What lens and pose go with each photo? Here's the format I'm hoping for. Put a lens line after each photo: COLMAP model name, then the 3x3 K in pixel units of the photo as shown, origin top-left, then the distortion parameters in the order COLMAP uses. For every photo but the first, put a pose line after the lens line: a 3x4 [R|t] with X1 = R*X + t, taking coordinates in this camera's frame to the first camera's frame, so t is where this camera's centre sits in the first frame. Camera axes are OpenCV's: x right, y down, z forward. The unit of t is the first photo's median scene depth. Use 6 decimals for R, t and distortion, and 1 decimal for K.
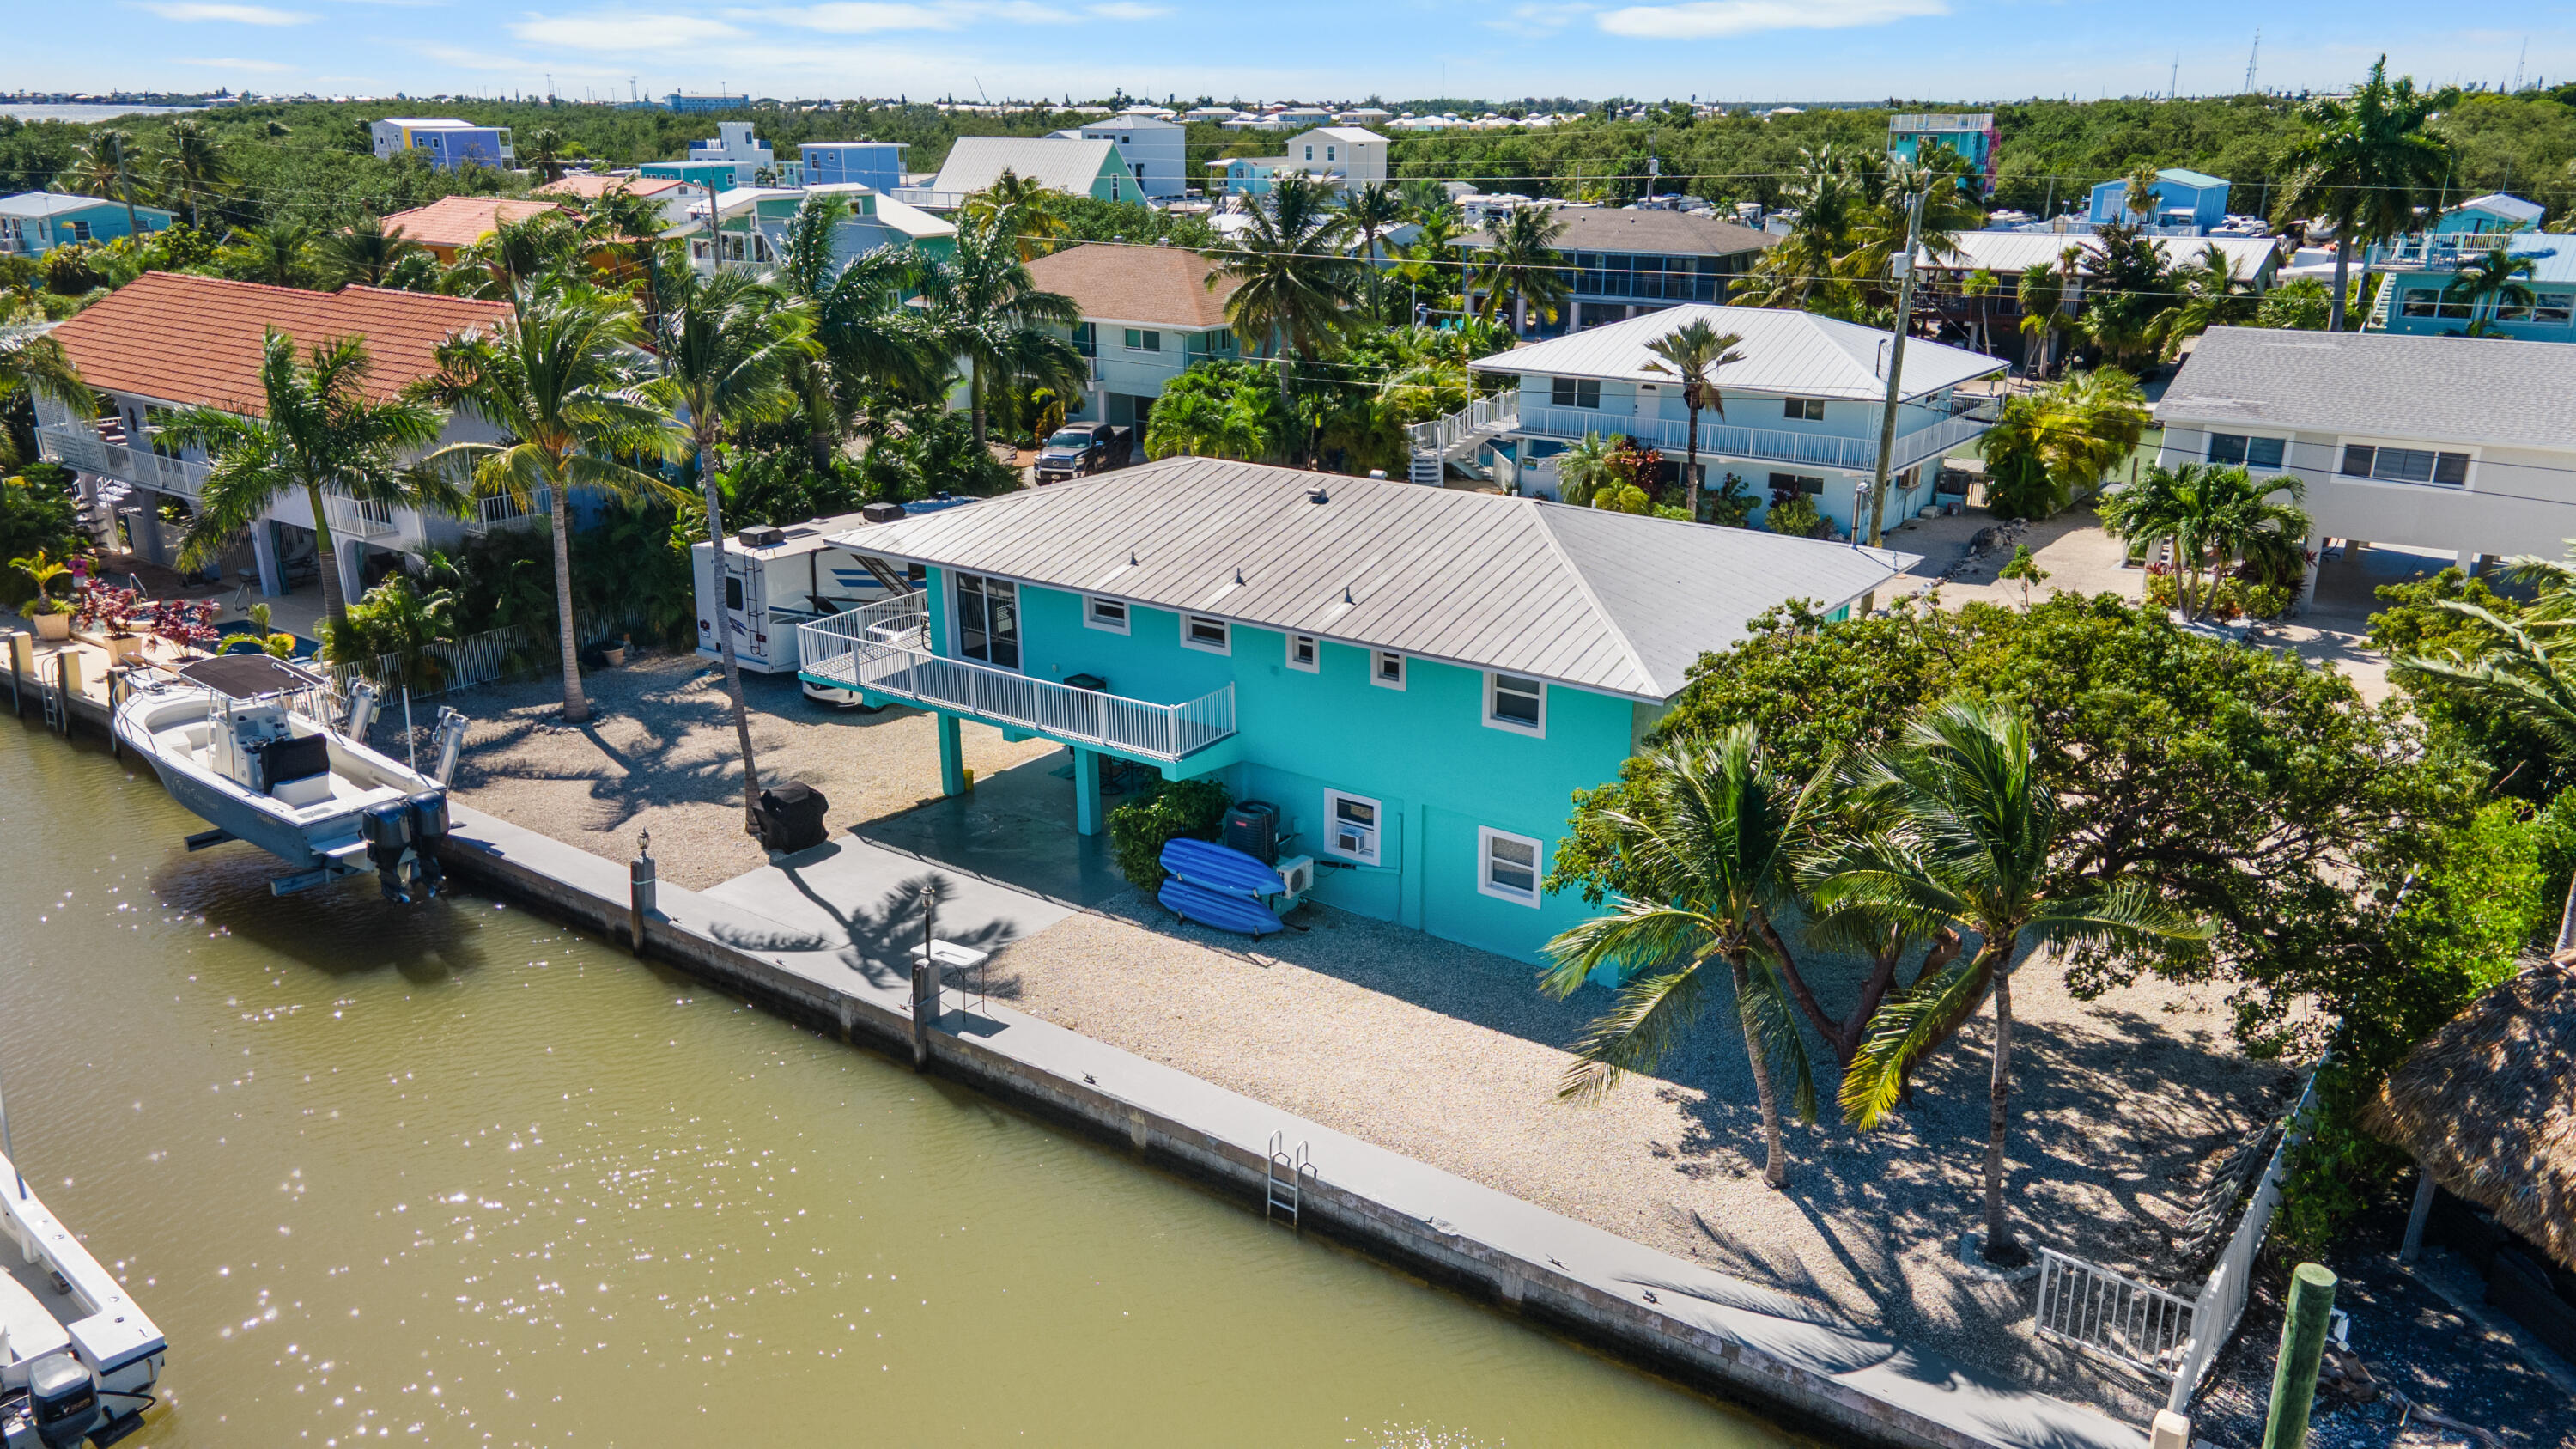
lens RADIAL K [[1869.8, 0, 1287.2], [0, 1869.8, 732.4], [0, 0, 1]] dist [0.036801, 0.009407]
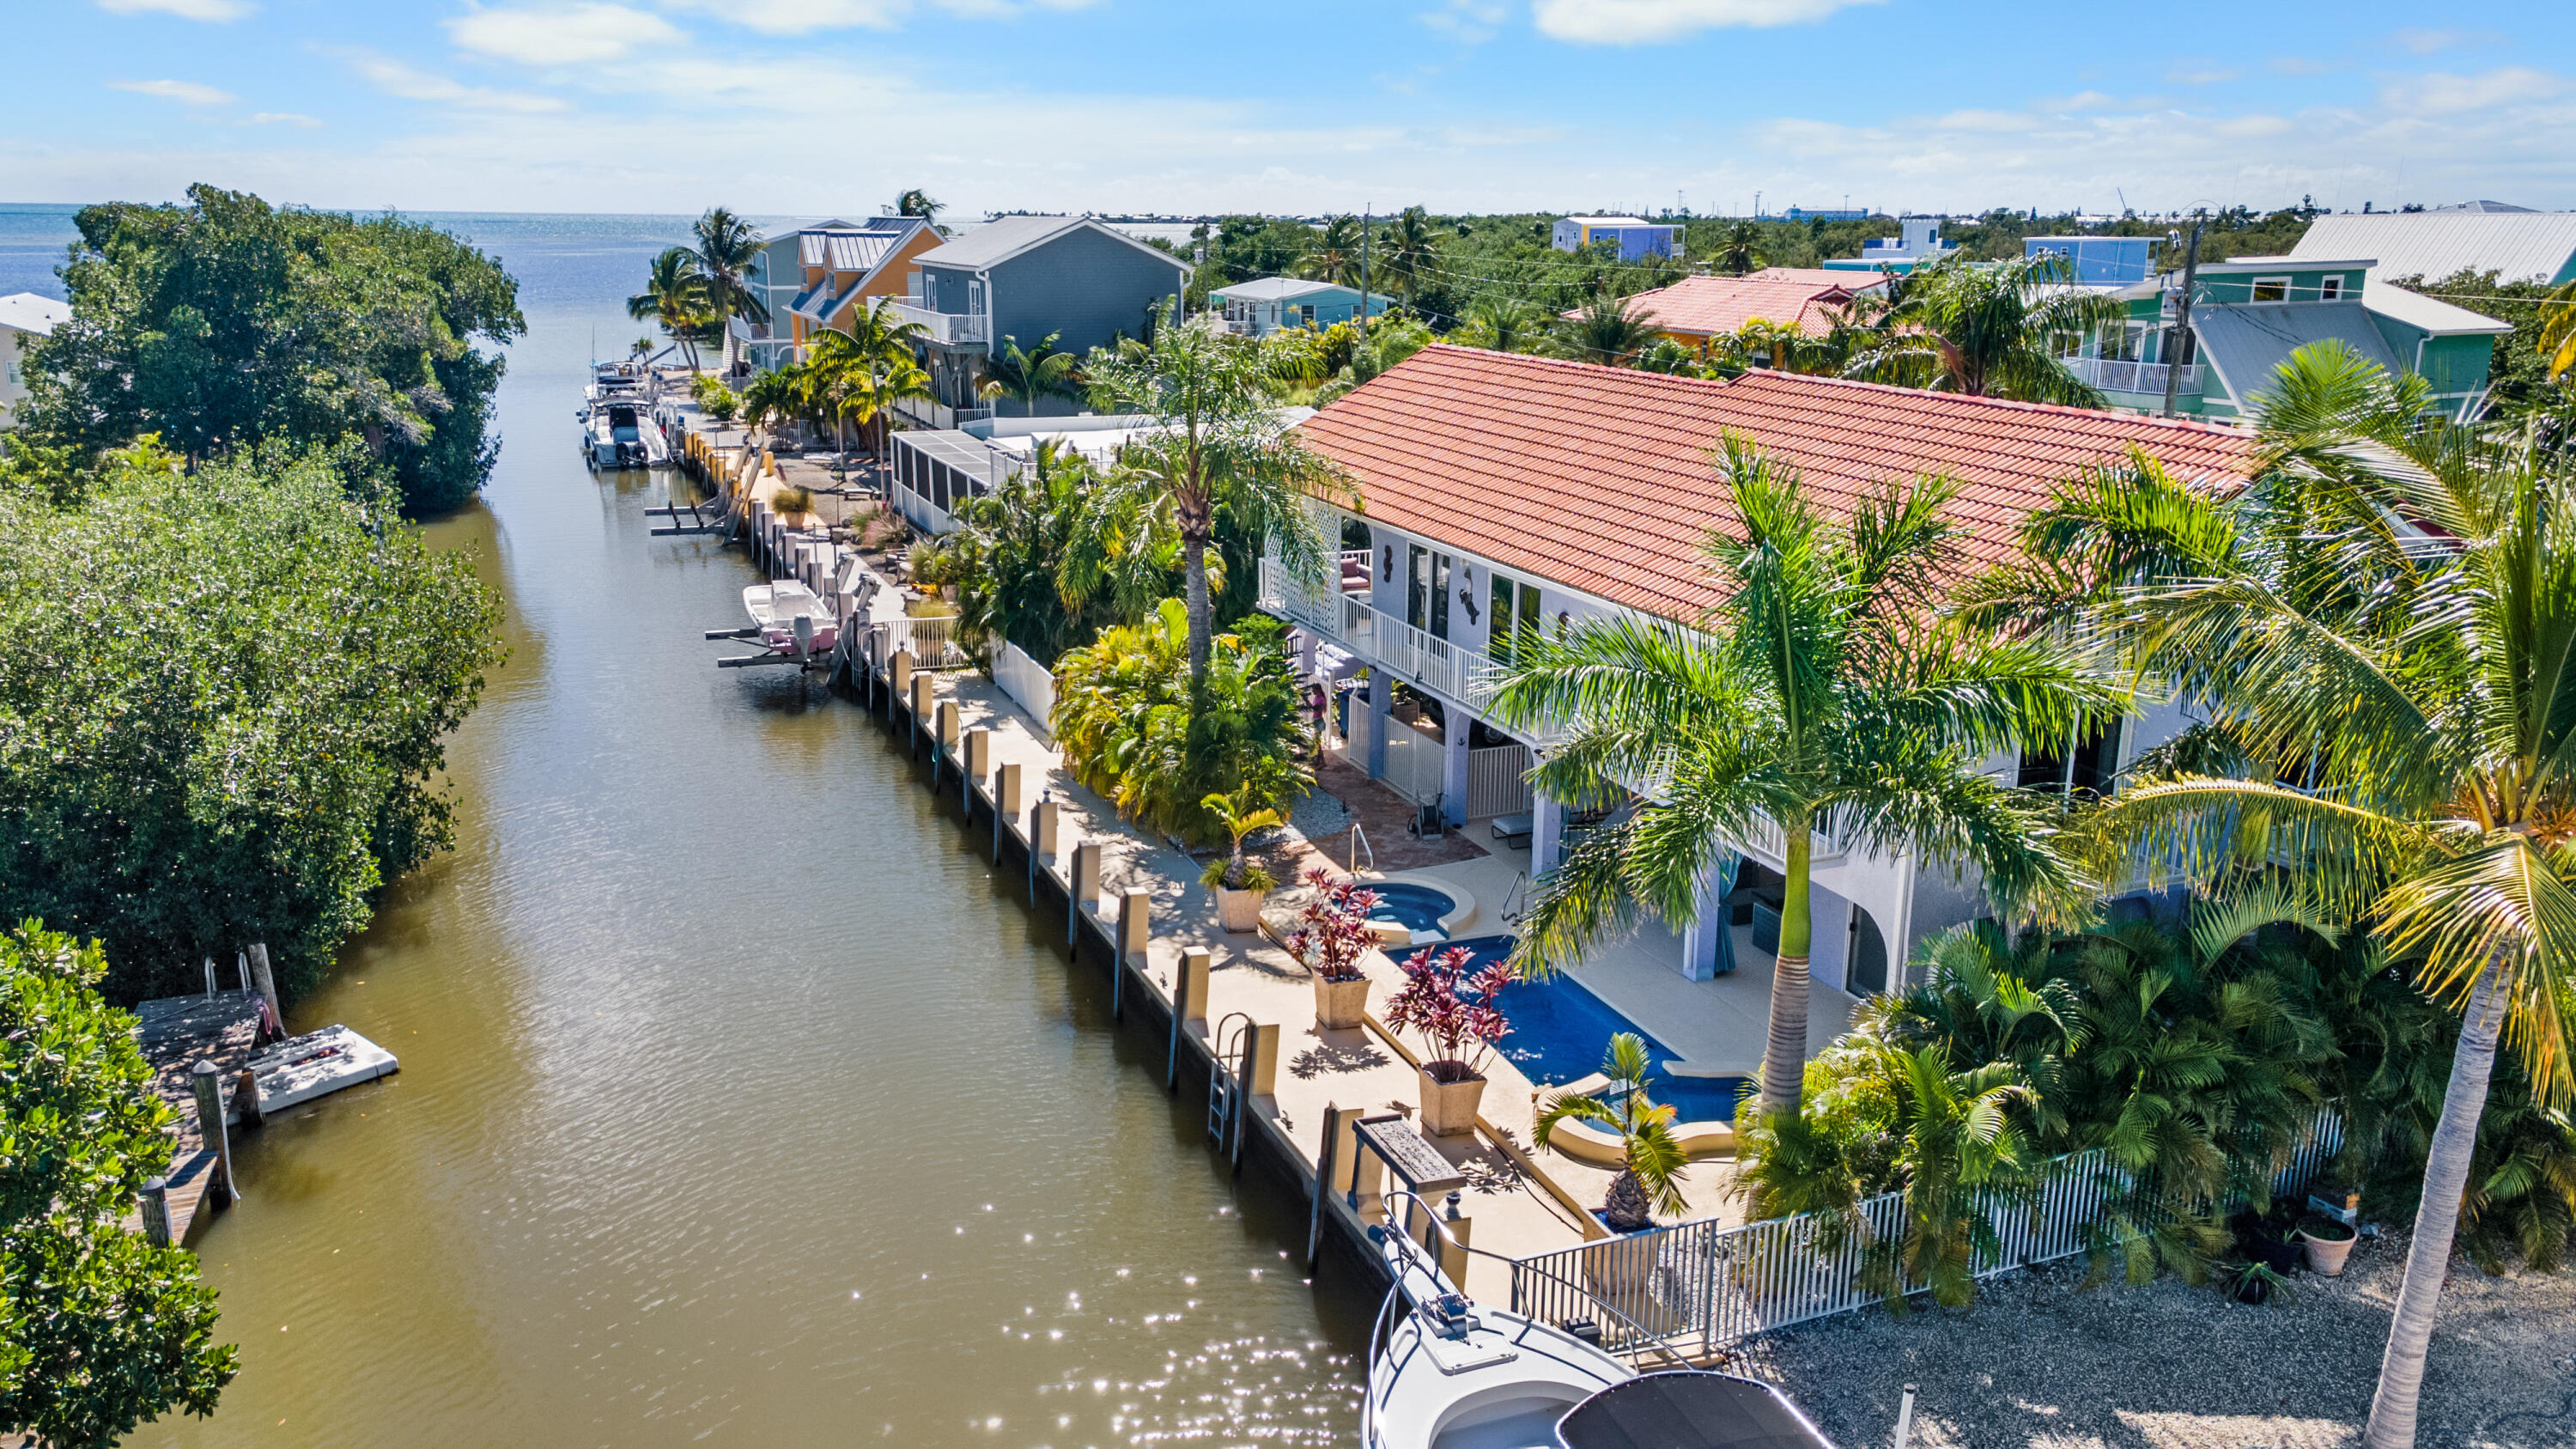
lens RADIAL K [[1869.8, 0, 1285.1], [0, 1869.8, 726.0], [0, 0, 1]] dist [0.036801, 0.009407]
pose [[0.854145, 0.141368, -0.500451, -0.134972], [-0.171027, 0.985172, -0.013607, -0.041368], [0.491107, 0.097213, 0.865658, 0.189080]]
